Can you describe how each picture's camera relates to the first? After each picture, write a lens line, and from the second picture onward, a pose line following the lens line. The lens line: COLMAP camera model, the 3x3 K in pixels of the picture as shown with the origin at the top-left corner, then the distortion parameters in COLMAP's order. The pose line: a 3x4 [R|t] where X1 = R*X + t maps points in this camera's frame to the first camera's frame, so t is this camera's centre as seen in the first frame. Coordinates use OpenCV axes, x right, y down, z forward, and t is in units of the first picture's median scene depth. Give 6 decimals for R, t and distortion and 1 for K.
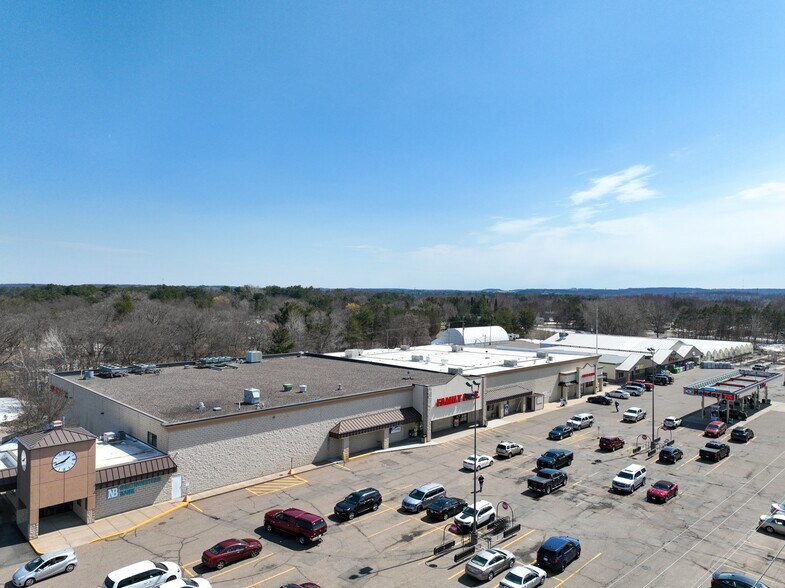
lens RADIAL K [[549.4, 0, 387.7], [0, 549.4, 293.6], [0, 0, 1]] dist [-0.008732, 0.023424]
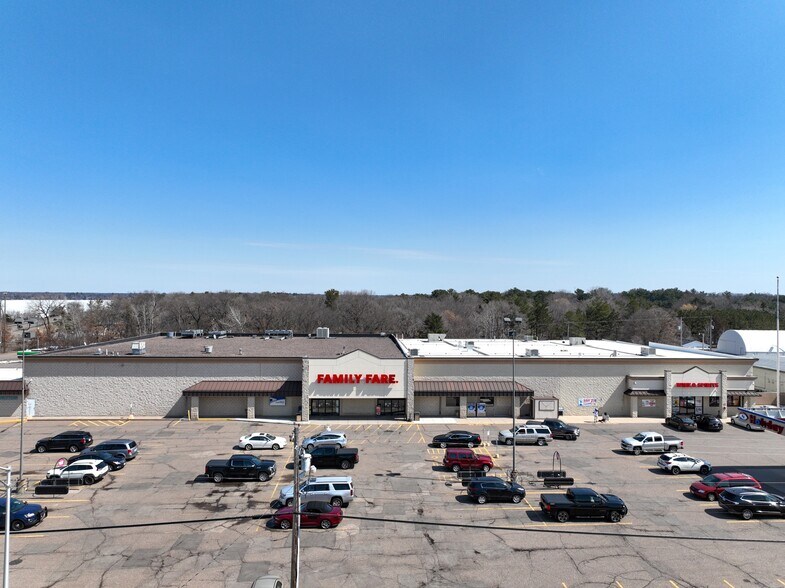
lens RADIAL K [[549.4, 0, 391.9], [0, 549.4, 291.7], [0, 0, 1]] dist [-0.008732, 0.023424]
pose [[0.746833, -0.011280, -0.664916, 0.931090], [-0.002084, 0.999812, -0.019302, 0.095910], [0.665009, 0.015801, 0.746668, 0.525237]]
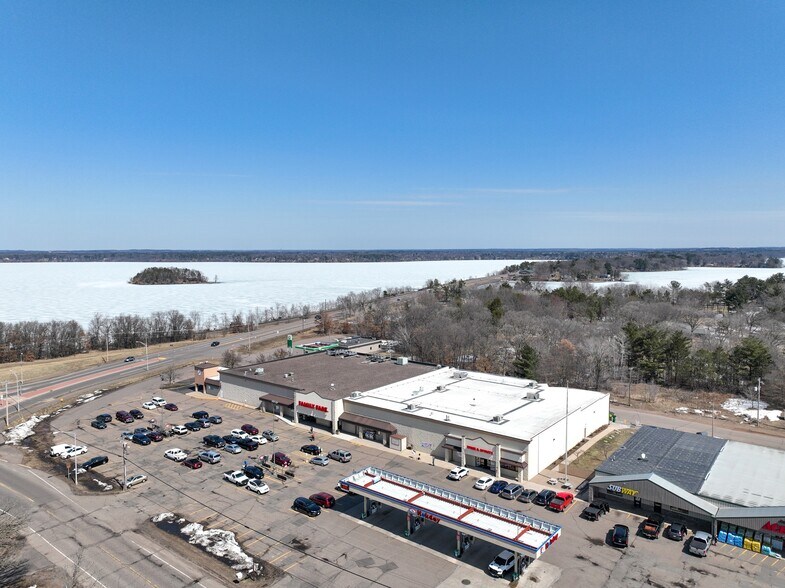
lens RADIAL K [[549.4, 0, 392.2], [0, 549.4, 295.3], [0, 0, 1]] dist [-0.008732, 0.023424]
pose [[0.127471, 0.067037, -0.989574, 2.191319], [0.003929, 0.997671, 0.068092, -0.303885], [0.991835, -0.012567, 0.126911, 1.321644]]
